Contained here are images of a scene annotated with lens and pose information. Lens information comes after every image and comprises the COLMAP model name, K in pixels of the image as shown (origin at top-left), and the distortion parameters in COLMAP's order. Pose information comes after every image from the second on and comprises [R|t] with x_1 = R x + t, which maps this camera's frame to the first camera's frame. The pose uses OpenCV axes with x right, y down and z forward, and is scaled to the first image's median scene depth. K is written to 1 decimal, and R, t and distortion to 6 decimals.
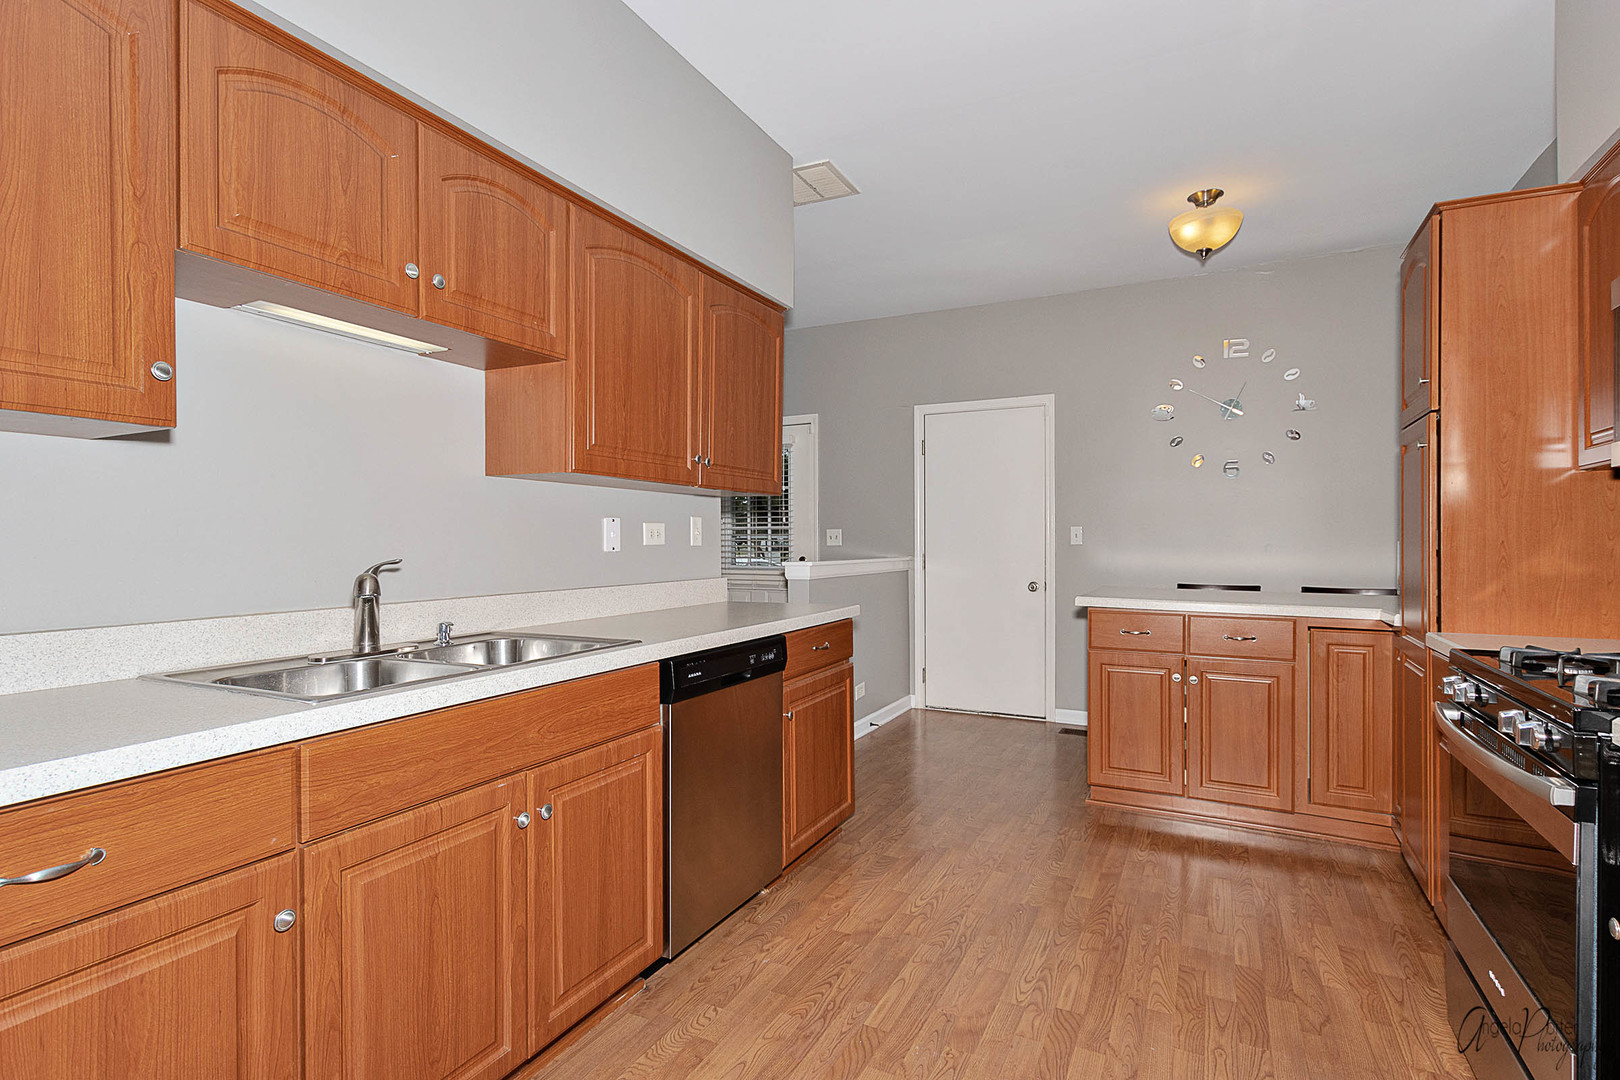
lens RADIAL K [[788.5, 0, 812.7], [0, 788.5, 536.6], [0, 0, 1]] dist [0.012149, -0.001182]
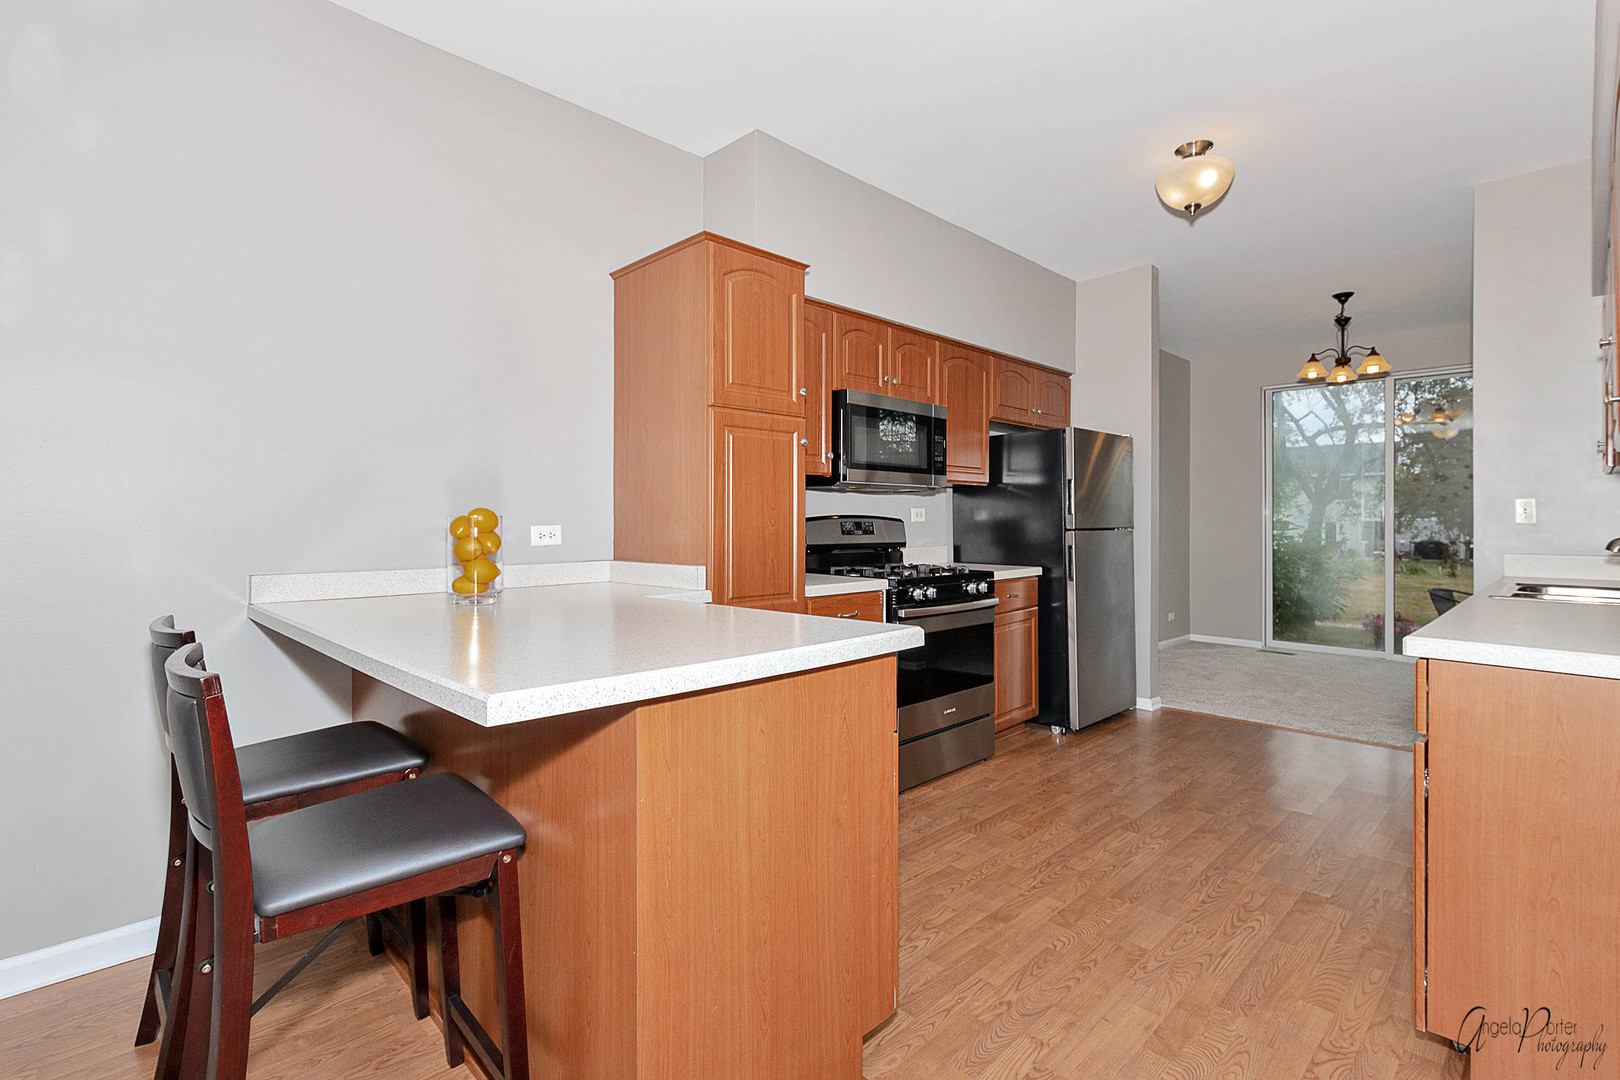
lens RADIAL K [[747.6, 0, 804.6], [0, 747.6, 519.3], [0, 0, 1]] dist [0.001886, -0.000006]
pose [[-0.942977, -0.002865, 0.332846, 0.361589], [-0.006018, 0.999946, -0.008441, 0.020263], [-0.332804, -0.009963, -0.942943, 2.129593]]
